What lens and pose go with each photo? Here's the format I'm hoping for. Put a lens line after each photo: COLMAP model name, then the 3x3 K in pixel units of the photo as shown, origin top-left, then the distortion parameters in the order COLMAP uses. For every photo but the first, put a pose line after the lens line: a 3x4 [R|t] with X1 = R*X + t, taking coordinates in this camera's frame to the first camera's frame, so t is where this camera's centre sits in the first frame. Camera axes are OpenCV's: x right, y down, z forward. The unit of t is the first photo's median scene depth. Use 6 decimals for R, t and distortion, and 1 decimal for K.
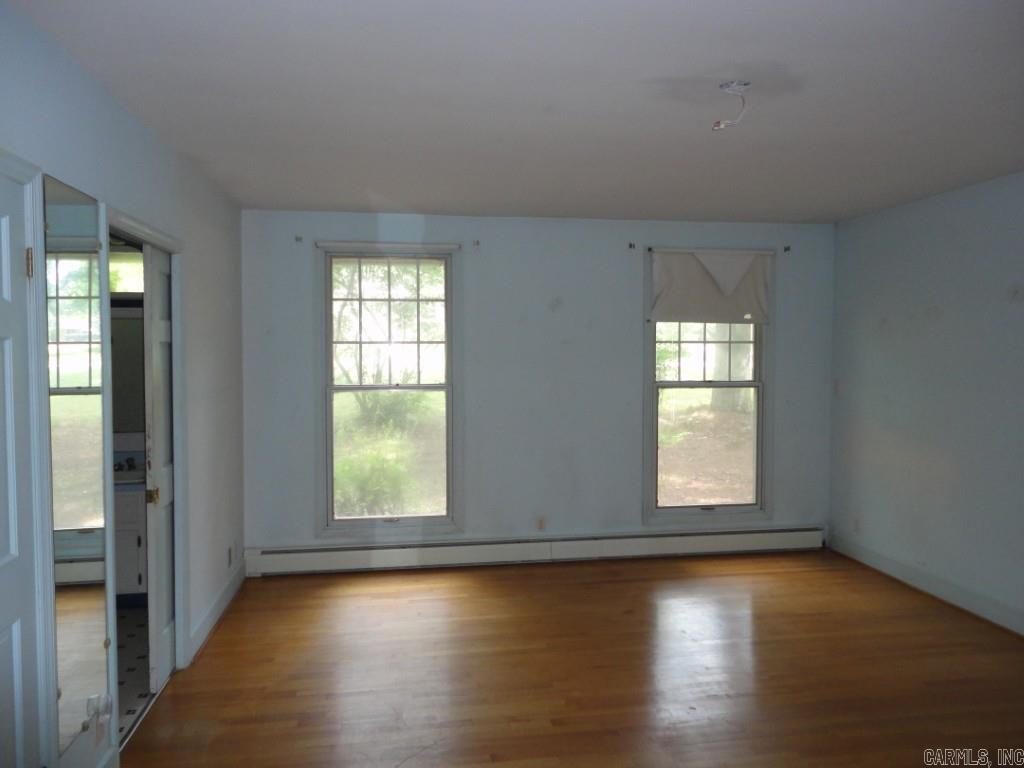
lens RADIAL K [[752.8, 0, 511.7], [0, 752.8, 372.8], [0, 0, 1]] dist [-0.003923, 0.006455]
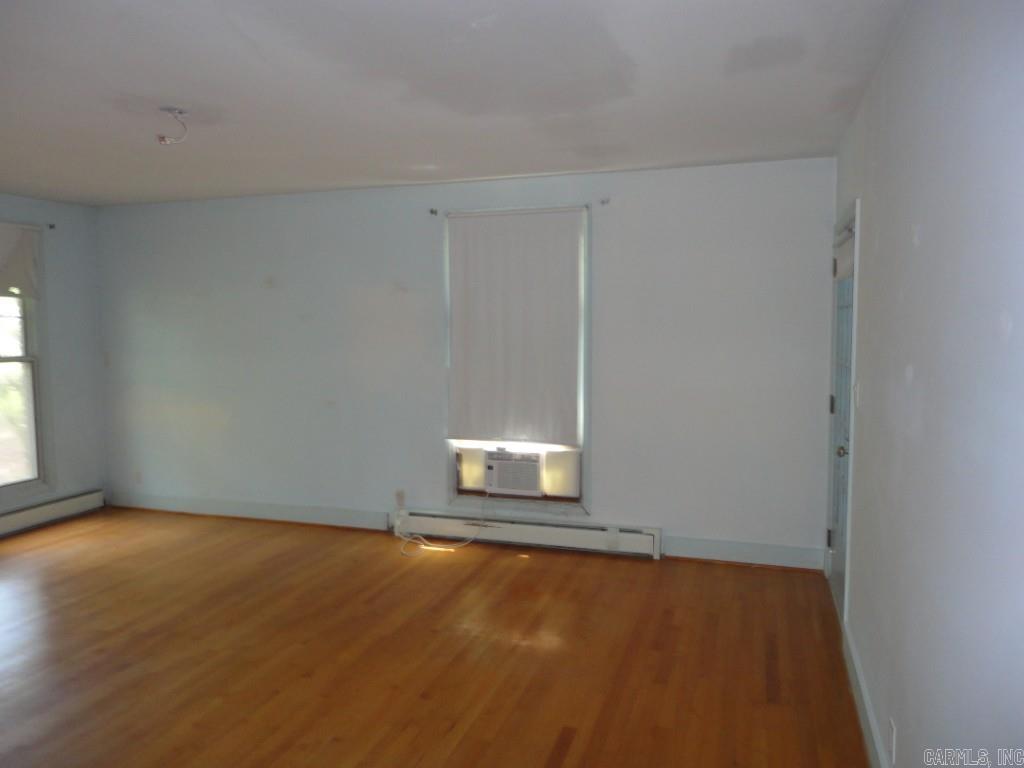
lens RADIAL K [[752.8, 0, 510.9], [0, 752.8, 386.2], [0, 0, 1]] dist [-0.003923, 0.006455]
pose [[0.468527, -0.077994, 0.880000, -0.261069], [0.034433, 0.996951, 0.070027, 0.002506], [-0.882778, -0.002508, 0.469784, -0.037099]]
